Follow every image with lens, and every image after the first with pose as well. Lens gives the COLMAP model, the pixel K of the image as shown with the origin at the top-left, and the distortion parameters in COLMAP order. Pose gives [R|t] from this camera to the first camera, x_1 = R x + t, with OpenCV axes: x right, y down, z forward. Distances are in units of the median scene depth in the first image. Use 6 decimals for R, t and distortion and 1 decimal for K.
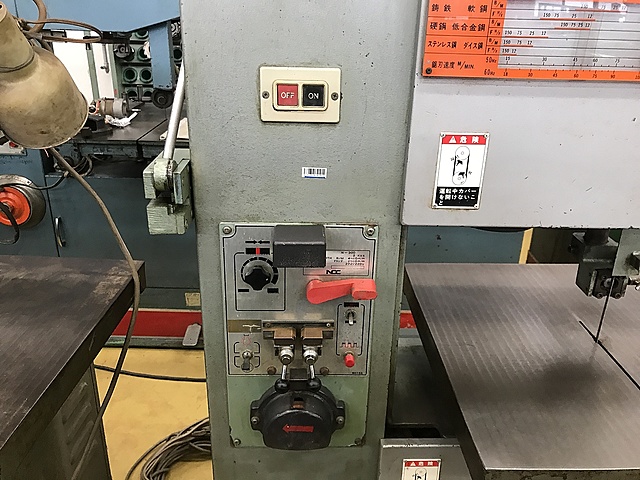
lens RADIAL K [[531.7, 0, 318.2], [0, 531.7, 227.1], [0, 0, 1]] dist [0.046184, -0.054365]
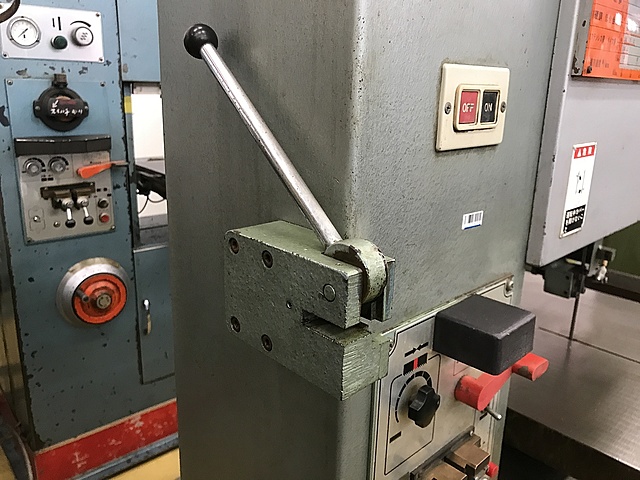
lens RADIAL K [[531.7, 0, 322.3], [0, 531.7, 223.1], [0, 0, 1]] dist [0.046184, -0.054365]
pose [[0.741781, -0.174985, 0.647411, -0.553830], [0.241511, 0.970290, -0.014460, -0.126831], [-0.625646, 0.167083, 0.762004, 0.560757]]
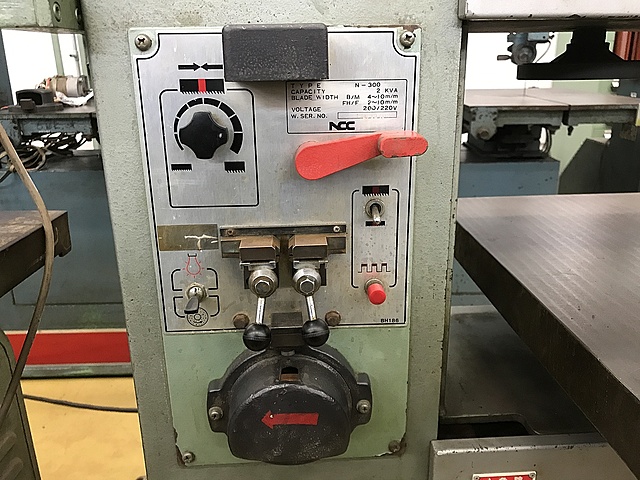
lens RADIAL K [[531.7, 0, 319.4], [0, 531.7, 233.3], [0, 0, 1]] dist [0.046184, -0.054365]
pose [[0.999096, -0.041185, 0.010557, -0.005482], [0.041840, 0.996521, -0.072074, 0.236311], [-0.007552, 0.072451, 0.997343, 0.454812]]
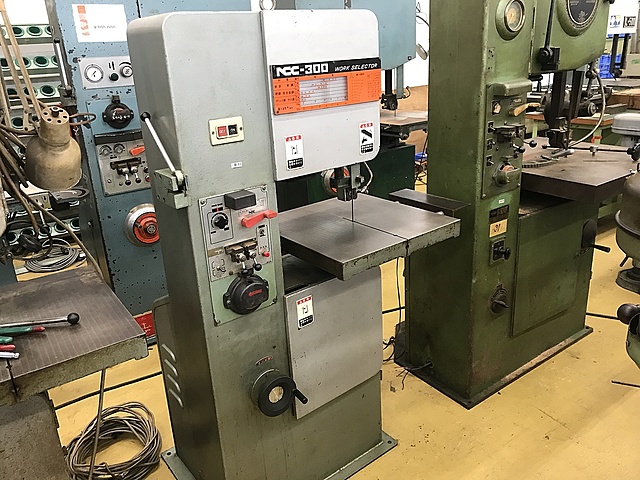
lens RADIAL K [[531.7, 0, 318.9], [0, 531.7, 222.7], [0, 0, 1]] dist [0.046184, -0.054365]
pose [[0.807283, -0.251597, 0.533847, -0.876810], [0.285828, 0.958086, 0.019308, 0.159924], [-0.516330, 0.137002, 0.845360, -0.880478]]
